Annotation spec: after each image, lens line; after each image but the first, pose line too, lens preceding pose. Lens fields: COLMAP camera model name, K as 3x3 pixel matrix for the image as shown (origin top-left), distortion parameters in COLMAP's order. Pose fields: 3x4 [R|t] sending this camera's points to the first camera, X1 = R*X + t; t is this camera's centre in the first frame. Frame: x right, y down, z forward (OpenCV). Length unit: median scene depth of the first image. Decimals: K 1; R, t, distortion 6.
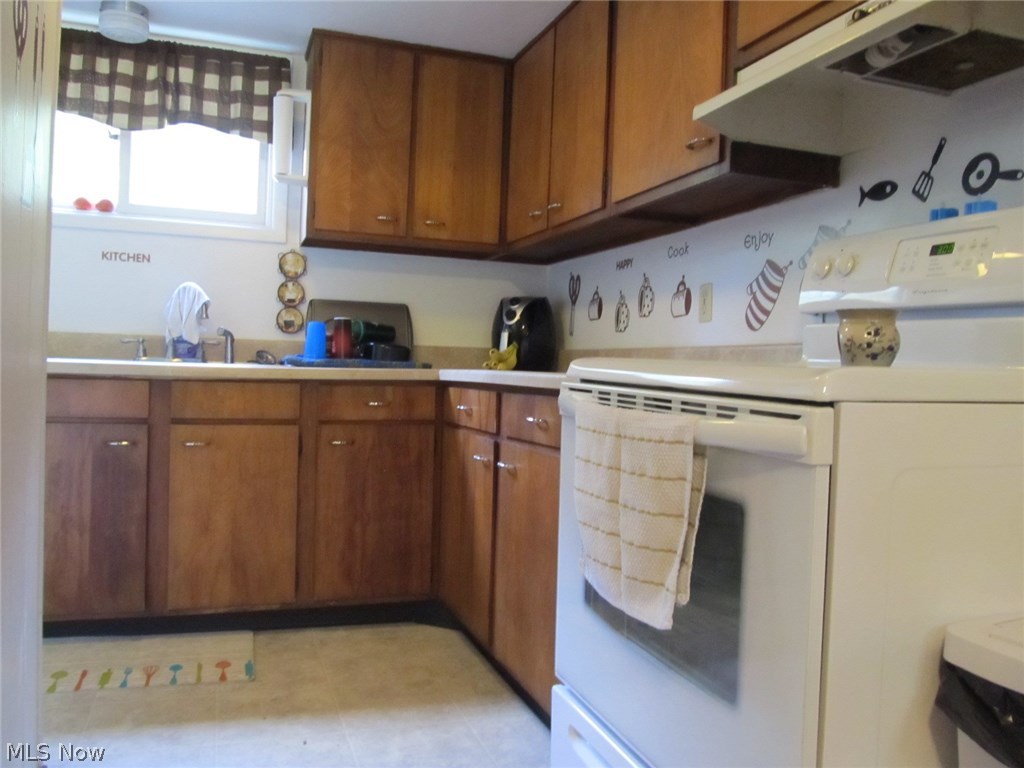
lens RADIAL K [[837.8, 0, 517.1], [0, 837.8, 376.2], [0, 0, 1]] dist [-0.041839, -0.003438]
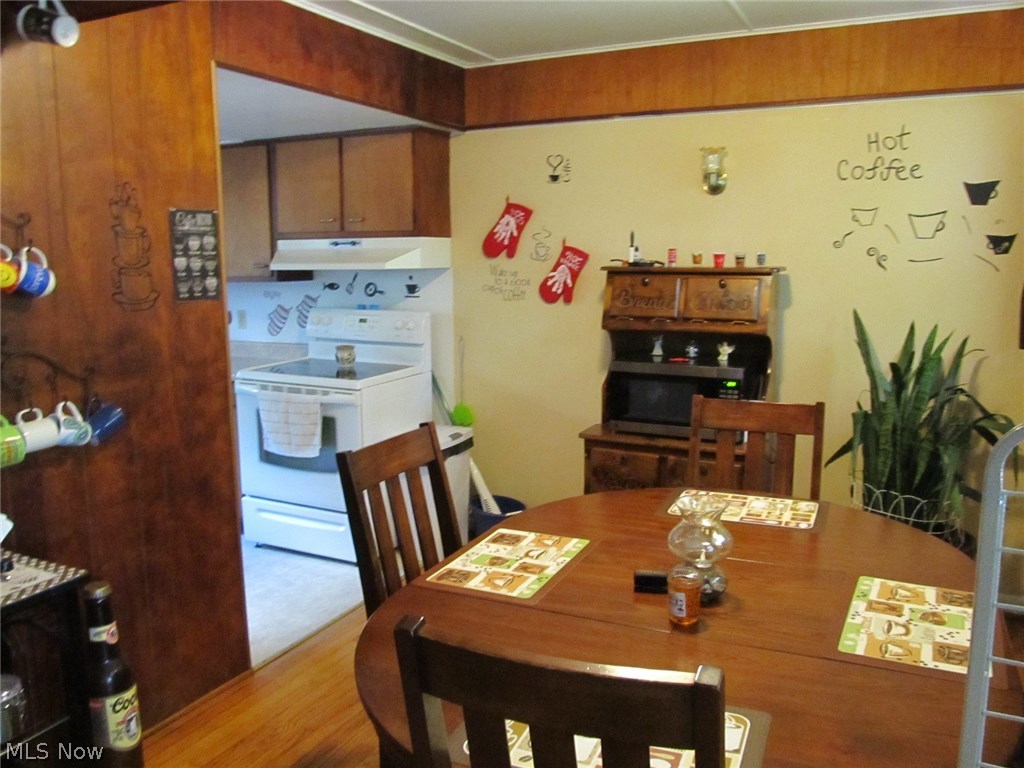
lens RADIAL K [[837.8, 0, 508.8], [0, 837.8, 382.2], [0, 0, 1]] dist [-0.041839, -0.003438]
pose [[0.721318, -0.145064, 0.677242, -1.139491], [0.043238, 0.985344, 0.165007, -0.397053], [-0.691253, -0.089740, 0.717019, -1.488433]]
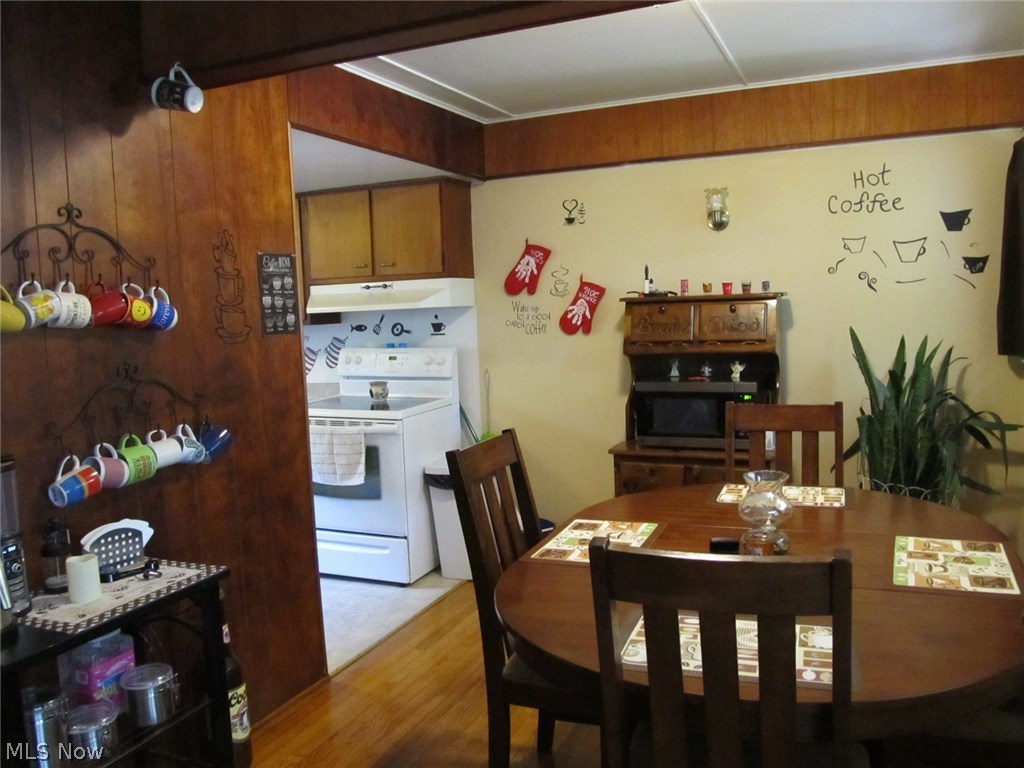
lens RADIAL K [[837.8, 0, 509.4], [0, 837.8, 384.9], [0, 0, 1]] dist [-0.041839, -0.003438]
pose [[0.687728, -0.133656, 0.713559, -1.442724], [0.076207, 0.990767, 0.112131, -0.367514], [-0.721958, -0.022737, 0.691563, -1.503845]]
